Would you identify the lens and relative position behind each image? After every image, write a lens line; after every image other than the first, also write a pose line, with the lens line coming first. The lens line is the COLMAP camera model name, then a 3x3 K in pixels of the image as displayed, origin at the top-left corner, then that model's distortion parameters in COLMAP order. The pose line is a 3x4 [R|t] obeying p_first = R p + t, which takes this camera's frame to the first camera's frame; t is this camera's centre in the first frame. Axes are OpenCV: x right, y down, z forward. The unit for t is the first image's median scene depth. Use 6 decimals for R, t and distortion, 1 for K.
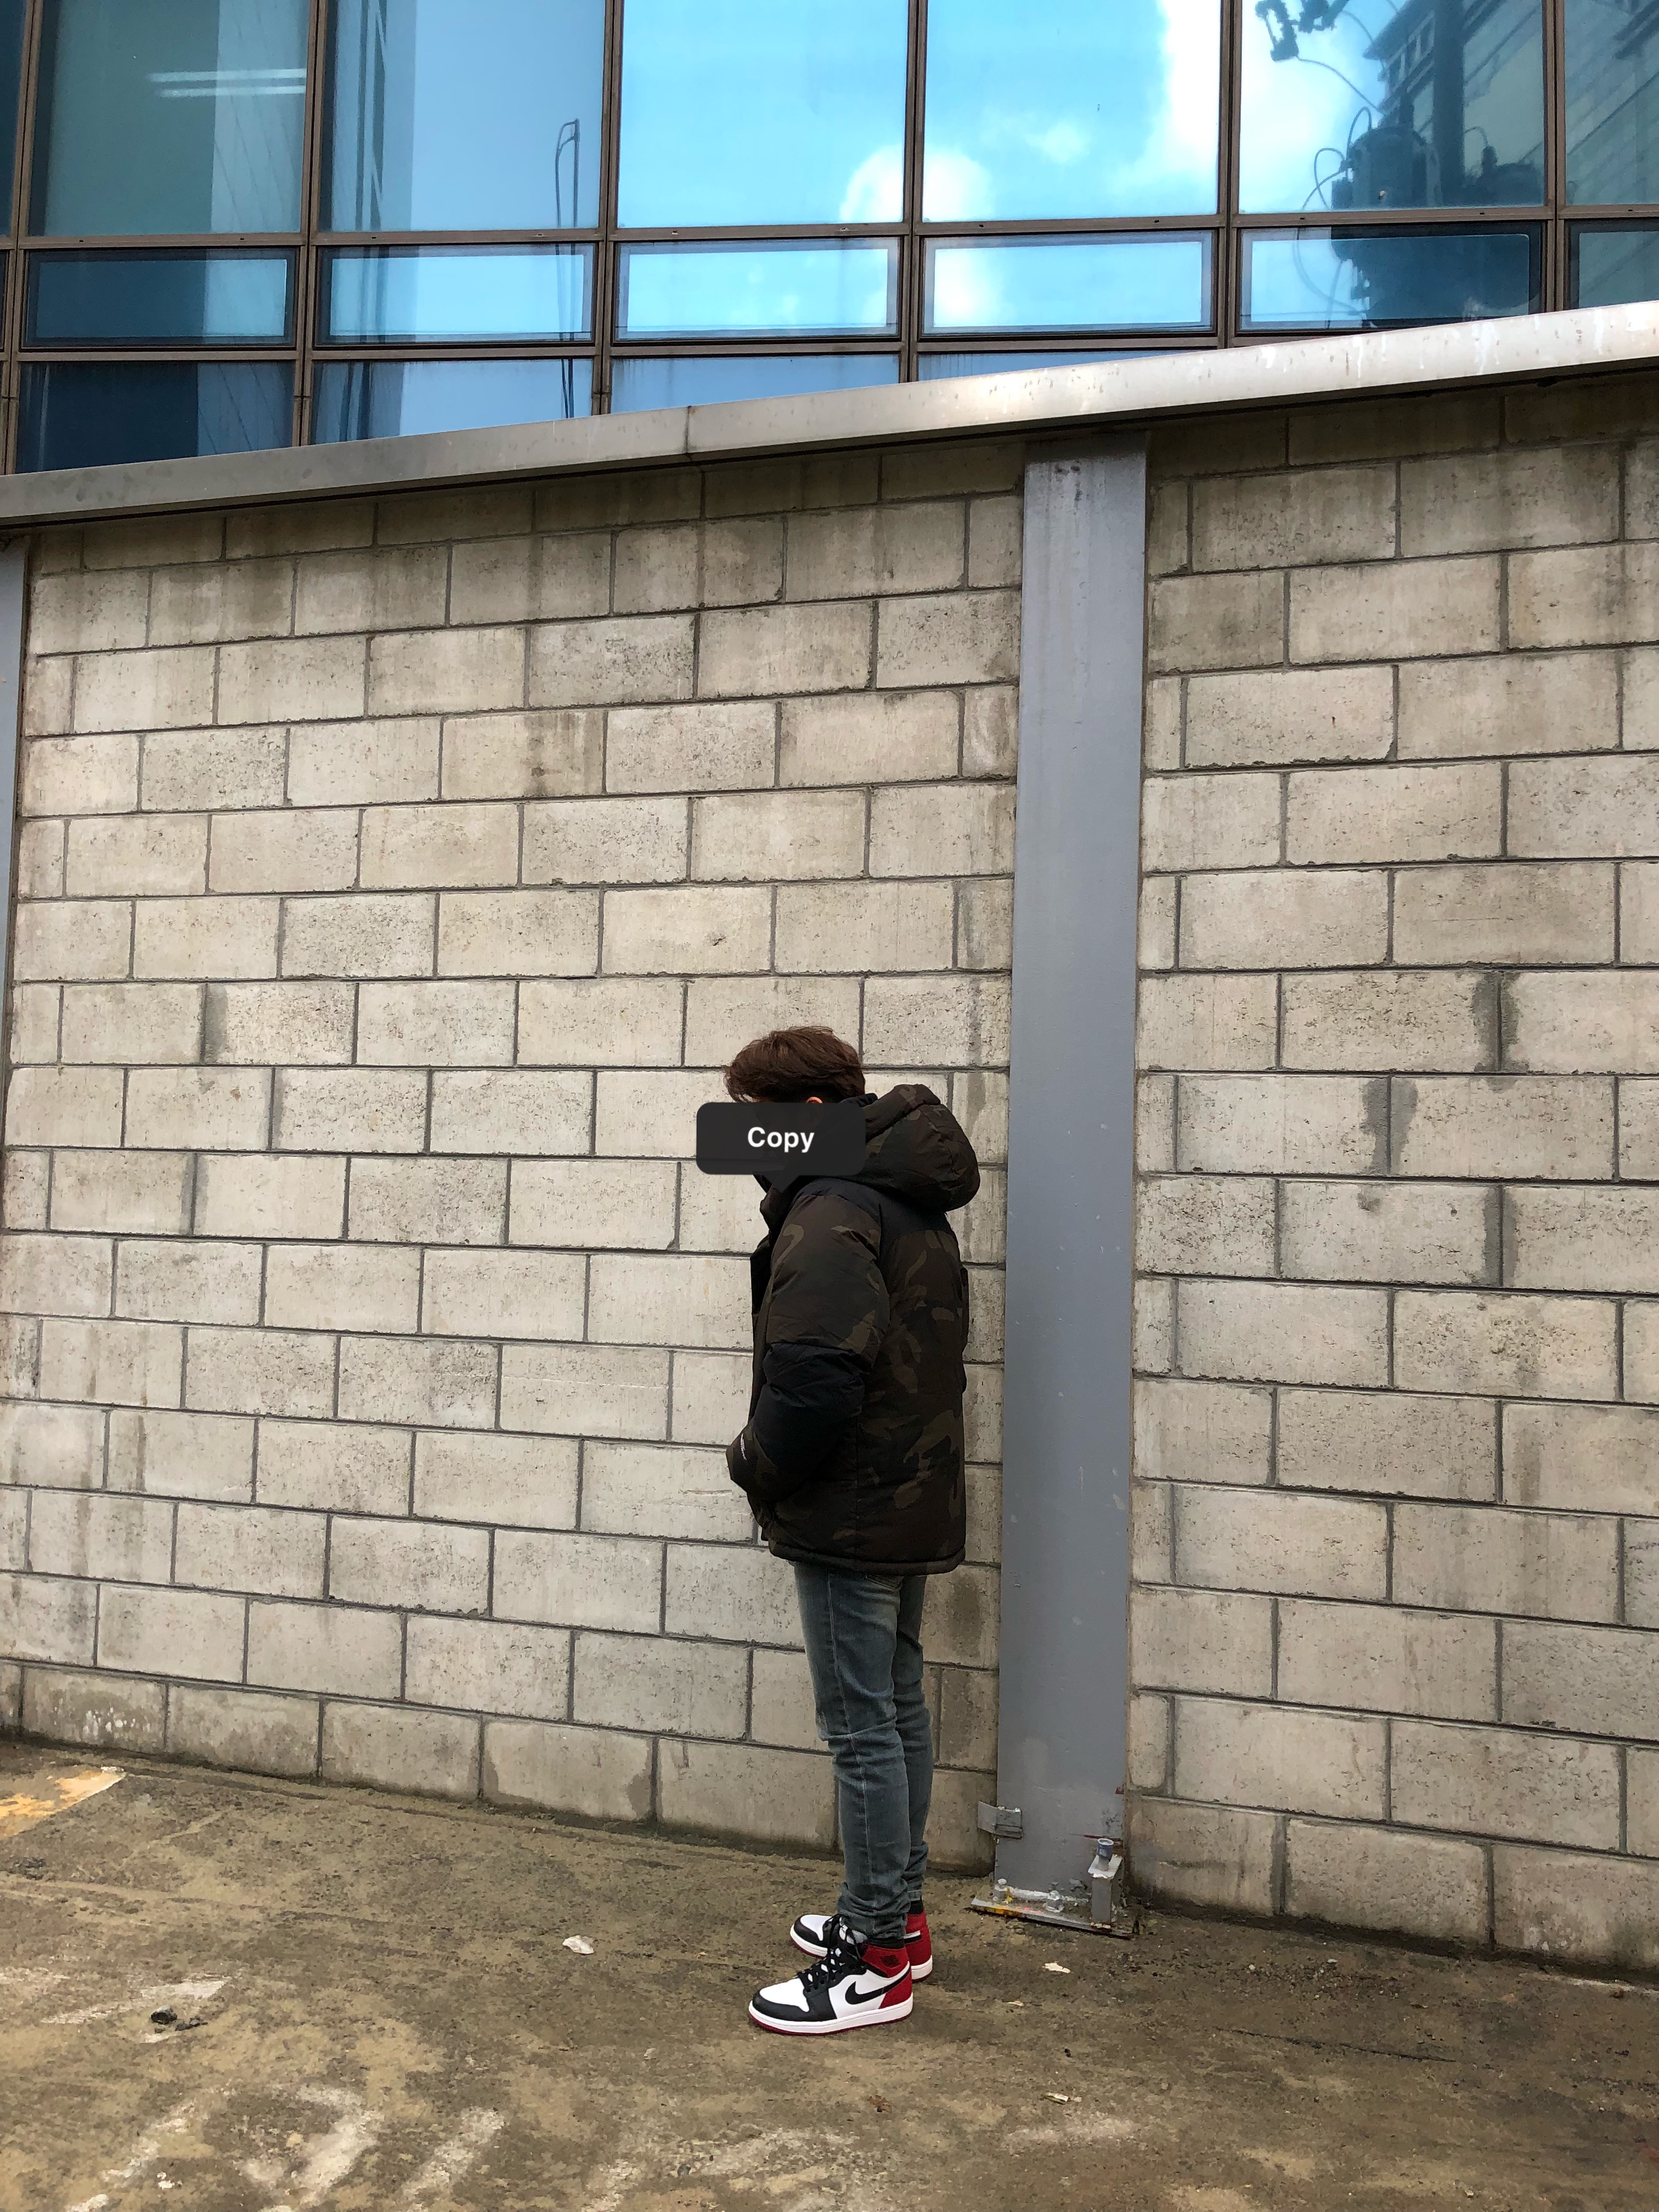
lens RADIAL K [[1831.3, 0, 826.4], [0, 1831.3, 1094.6], [0, 0, 1]] dist [0.000607, 0.008370]
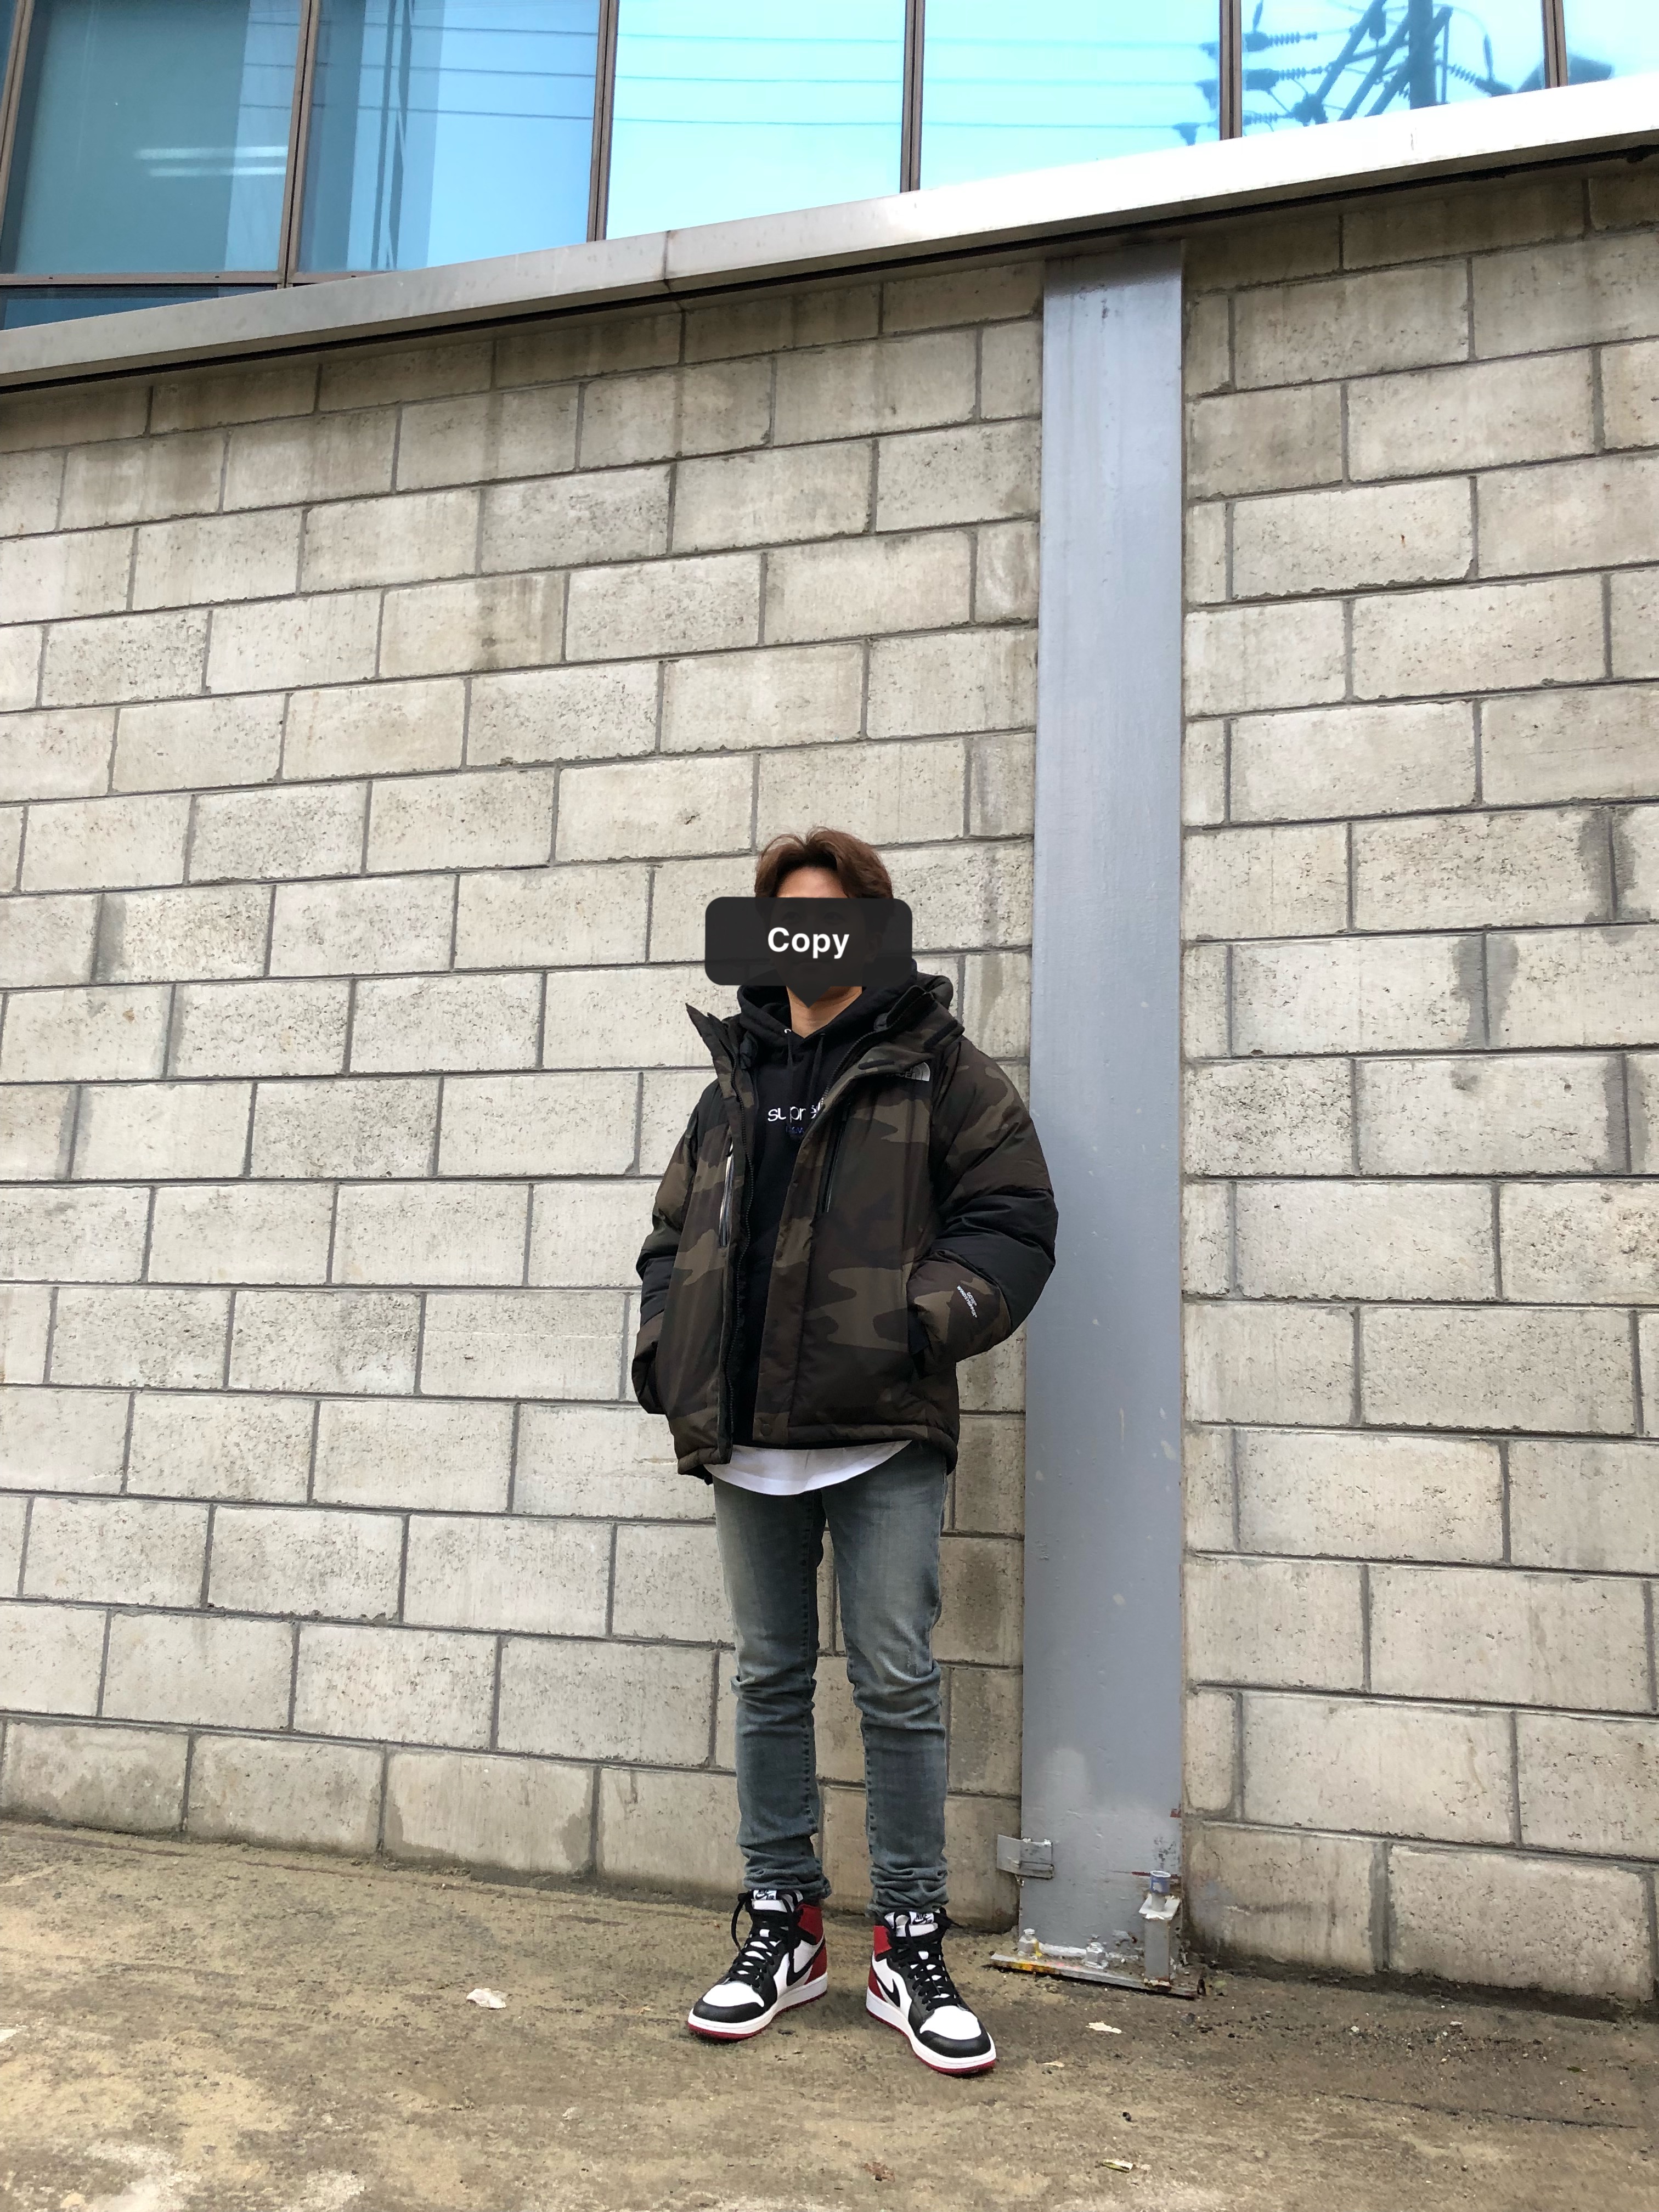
lens RADIAL K [[1831.3, 0, 832.3], [0, 1831.3, 1114.9], [0, 0, 1]] dist [0.000607, 0.008370]
pose [[0.999885, 0.009176, 0.012043, -0.001800], [-0.007711, 0.993156, -0.116541, 0.162363], [-0.013030, 0.116435, 0.993113, 0.164248]]
